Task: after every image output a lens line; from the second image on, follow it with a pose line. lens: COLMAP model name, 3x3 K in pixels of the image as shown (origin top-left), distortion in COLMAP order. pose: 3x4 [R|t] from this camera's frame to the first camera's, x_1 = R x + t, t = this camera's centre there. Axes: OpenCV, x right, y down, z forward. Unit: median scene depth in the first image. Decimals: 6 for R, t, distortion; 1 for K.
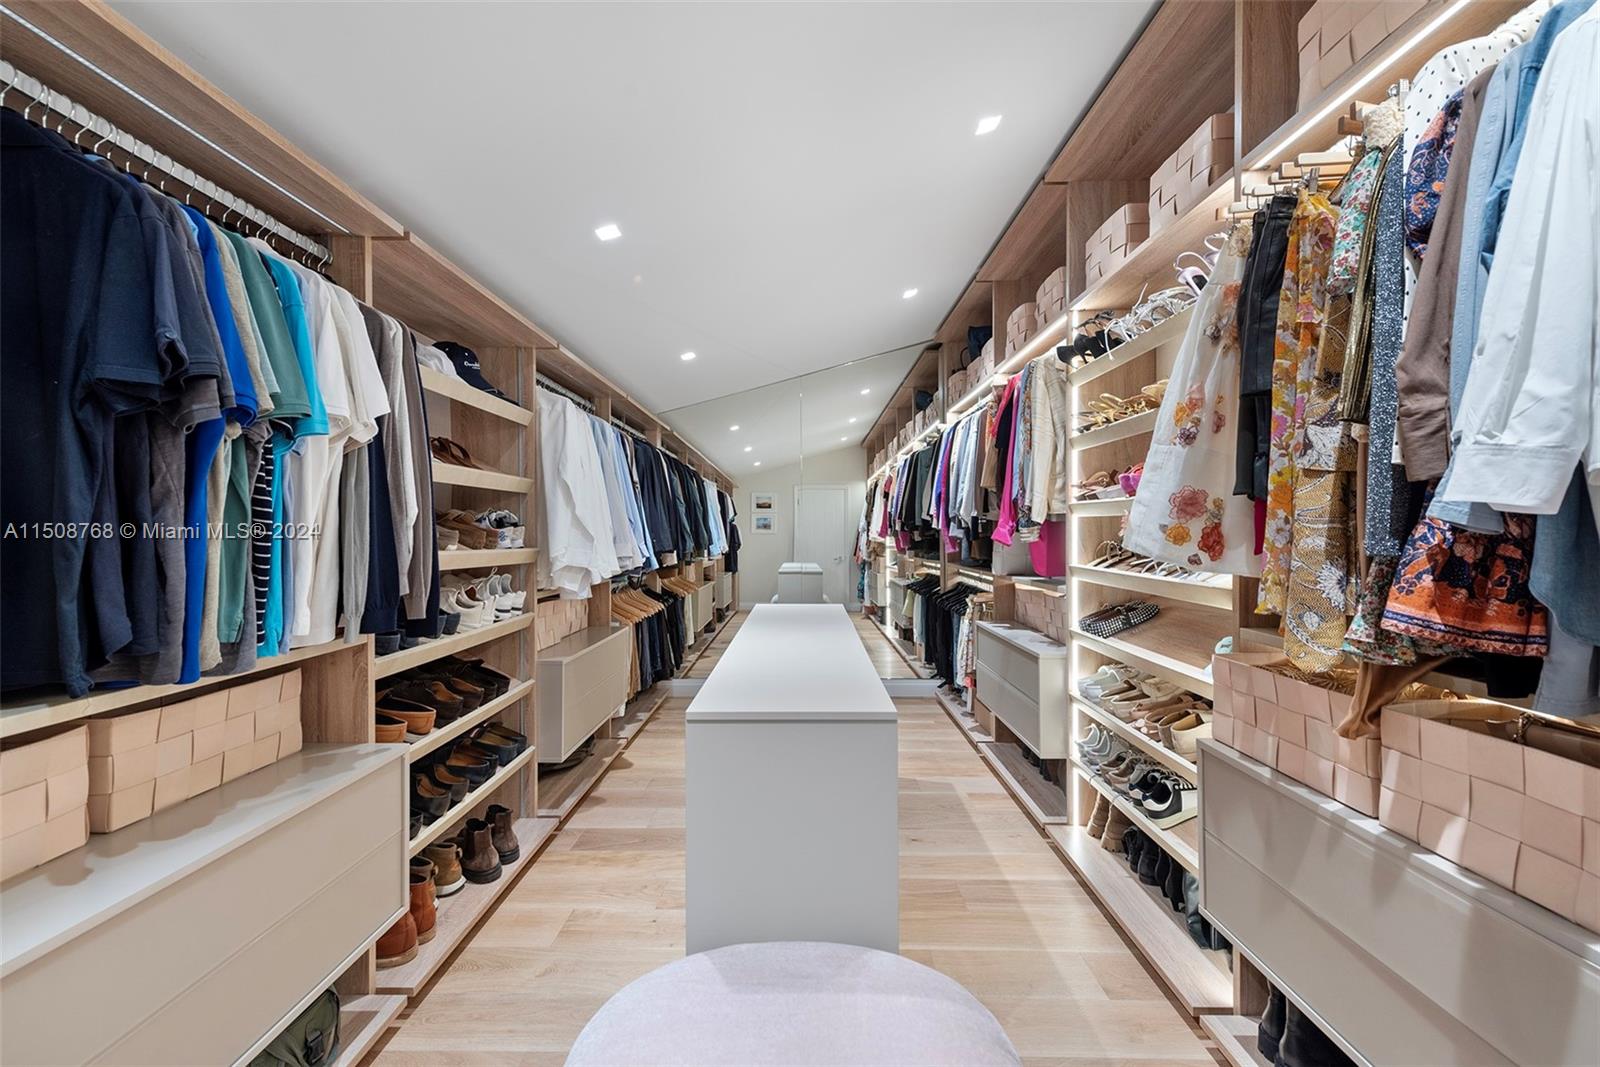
lens RADIAL K [[628.6, 0, 797.4], [0, 628.6, 534.4], [0, 0, 1]] dist [0.002274, -0.001774]
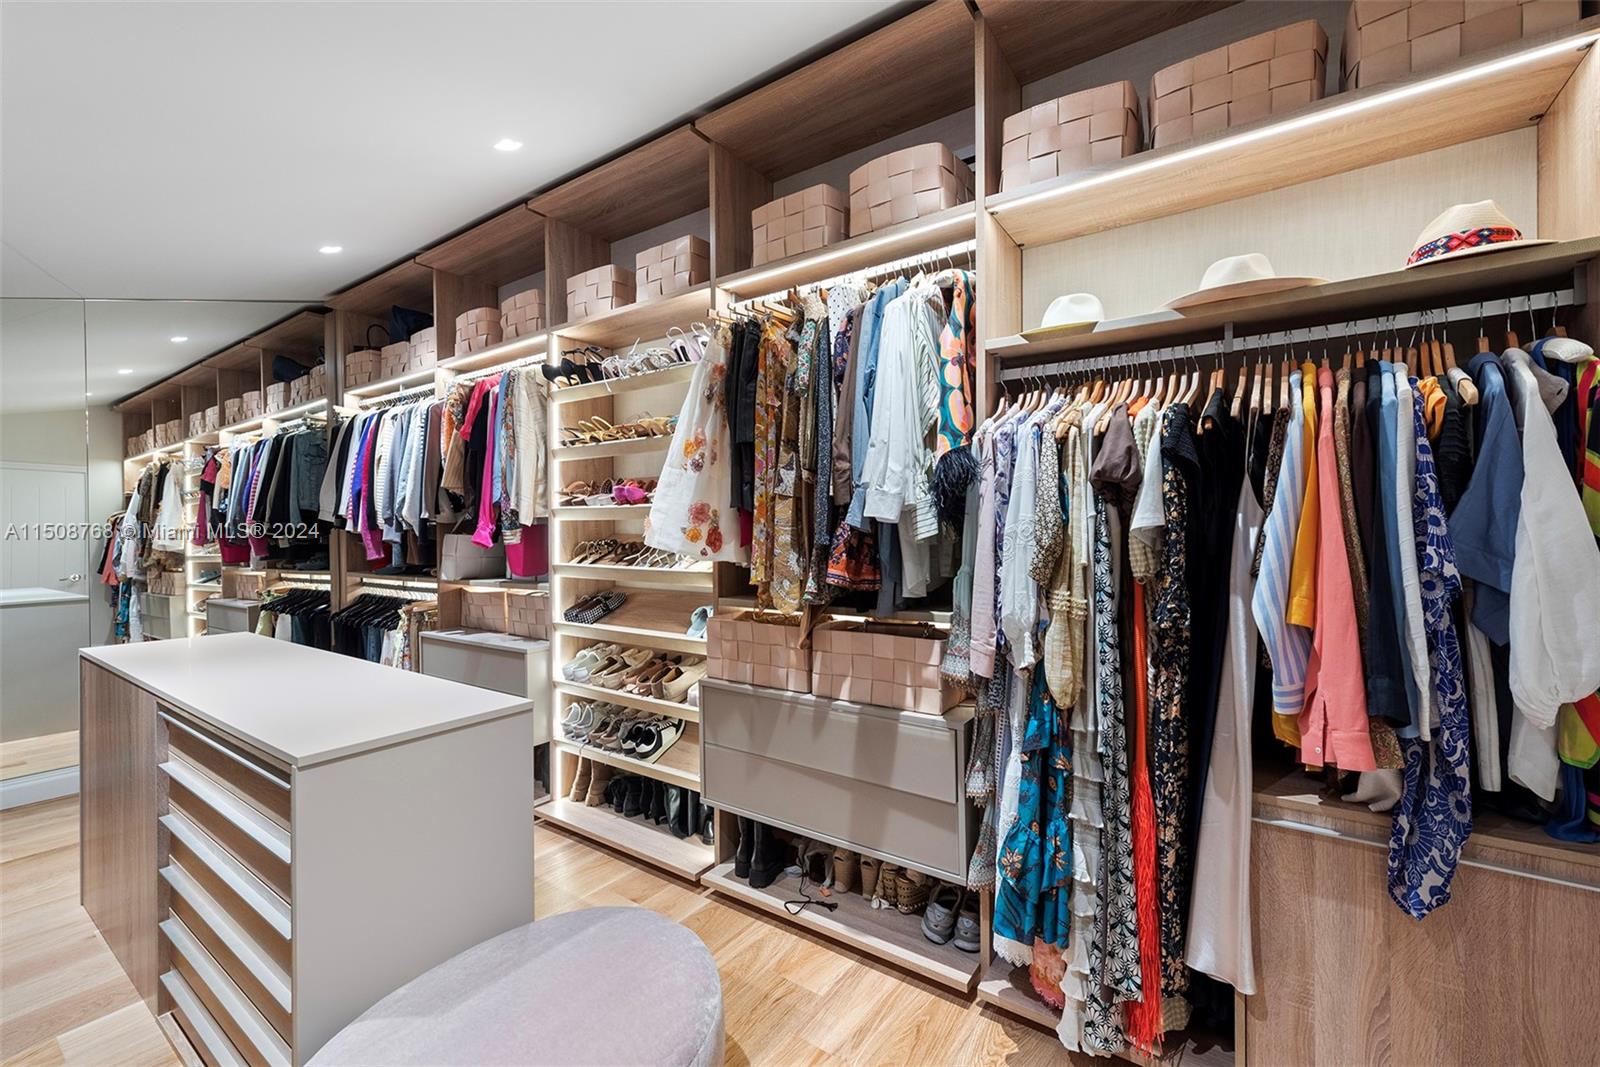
lens RADIAL K [[653.2, 0, 813.4], [0, 653.2, 533.0], [0, 0, 1]] dist [0.004531, 0.000113]
pose [[0.547191, -0.003426, 0.837001, -0.372811], [0.010213, 0.999945, -0.002584, 0.002675], [-0.836946, 0.009962, 0.547195, -0.015103]]
